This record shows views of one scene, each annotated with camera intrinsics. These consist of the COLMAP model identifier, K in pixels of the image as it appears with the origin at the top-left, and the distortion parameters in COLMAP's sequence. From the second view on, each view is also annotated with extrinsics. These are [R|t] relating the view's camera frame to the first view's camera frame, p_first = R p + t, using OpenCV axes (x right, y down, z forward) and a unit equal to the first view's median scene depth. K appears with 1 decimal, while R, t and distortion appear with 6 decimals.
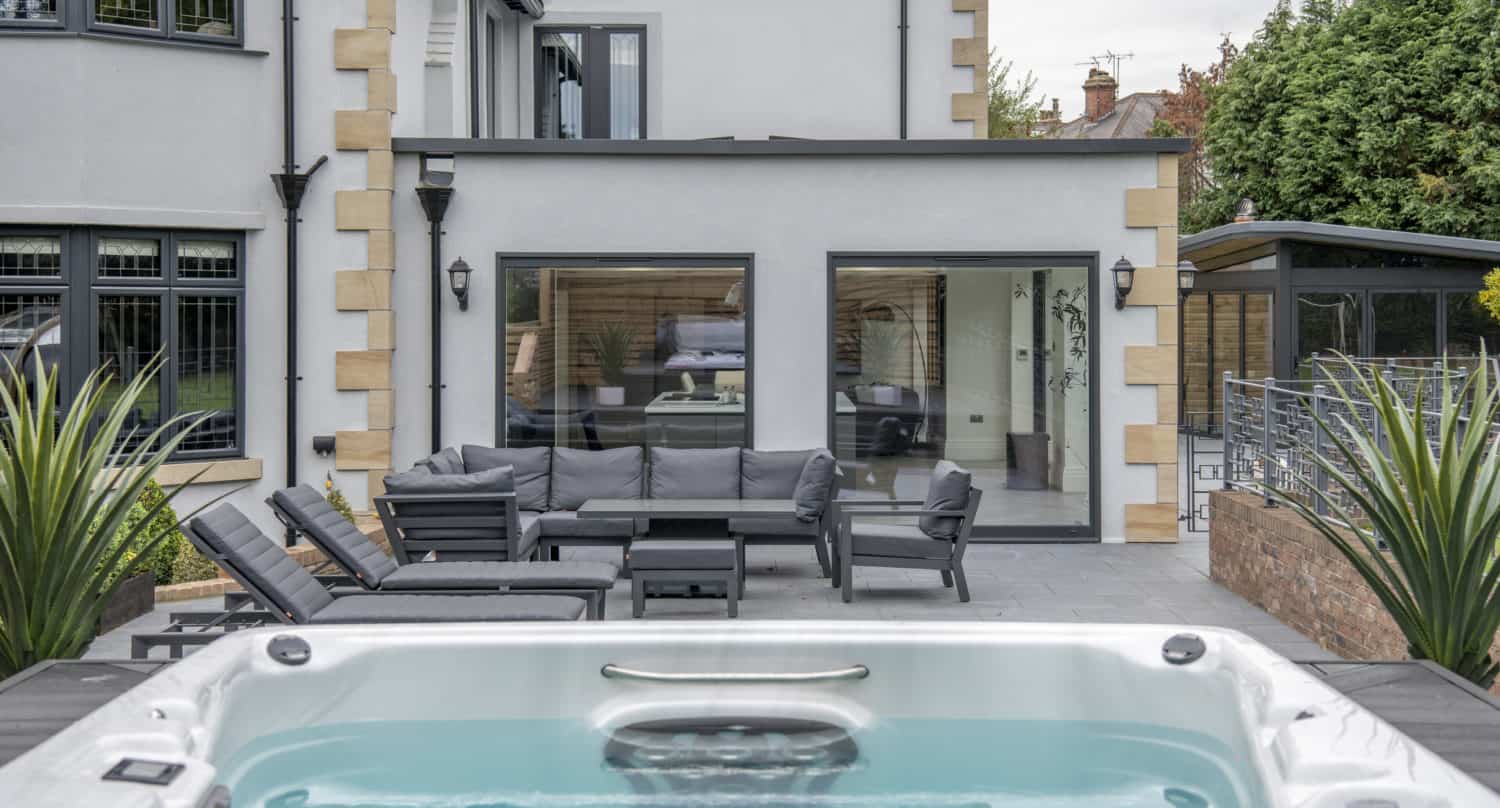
lens RADIAL K [[2092.5, 0, 753.1], [0, 2092.5, 350.2], [0, 0, 1]] dist [0.136555, 0.075500]
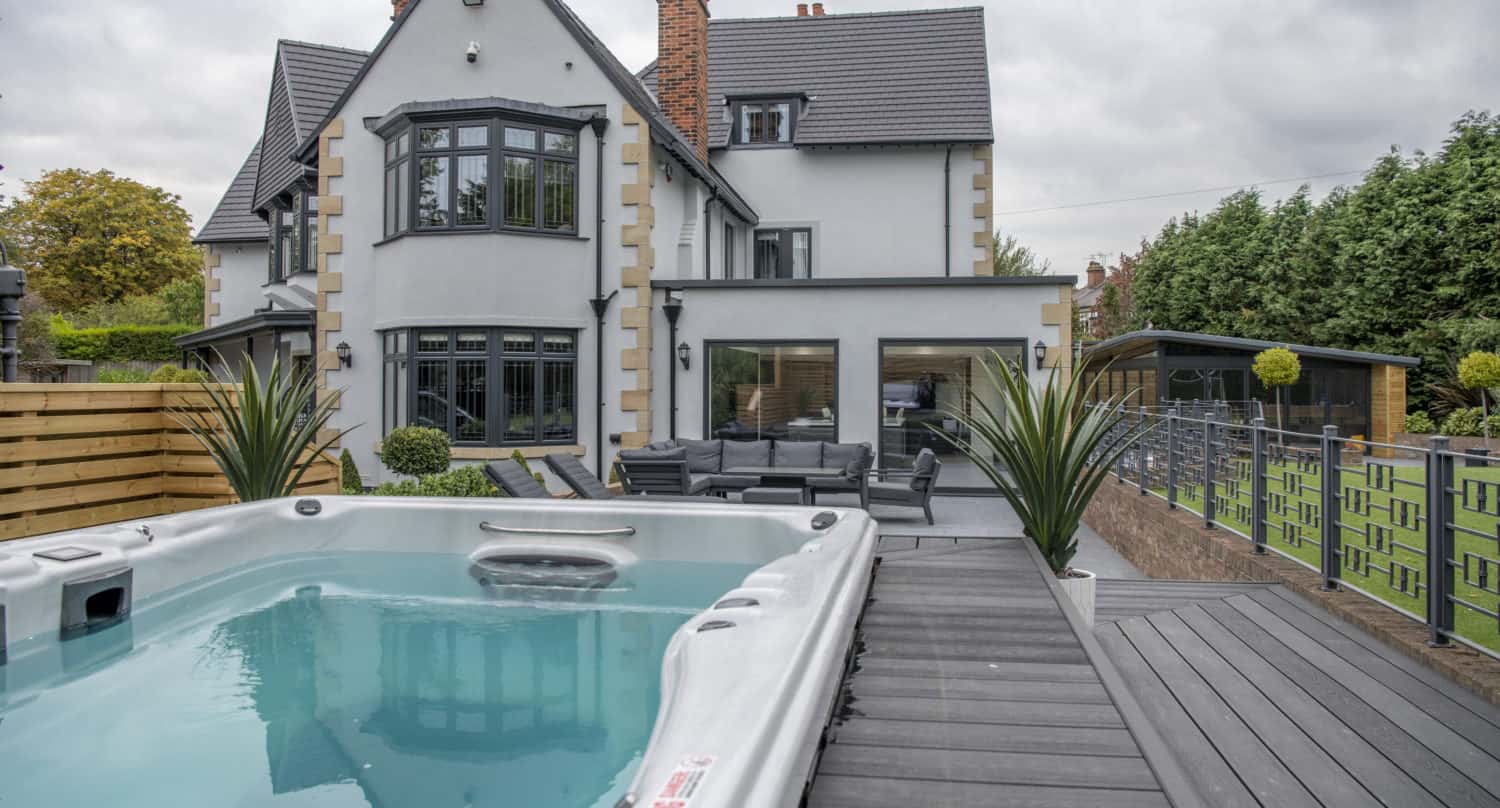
lens RADIAL K [[1054.5, 0, 750.0], [0, 1054.5, 404.0], [0, 0, 1]] dist [-0.083781, -0.001339]
pose [[0.986010, 0.005233, -0.166604, 0.079568], [-0.006098, 0.999970, -0.004677, 0.016657], [0.166574, 0.005627, 0.986013, 0.061043]]
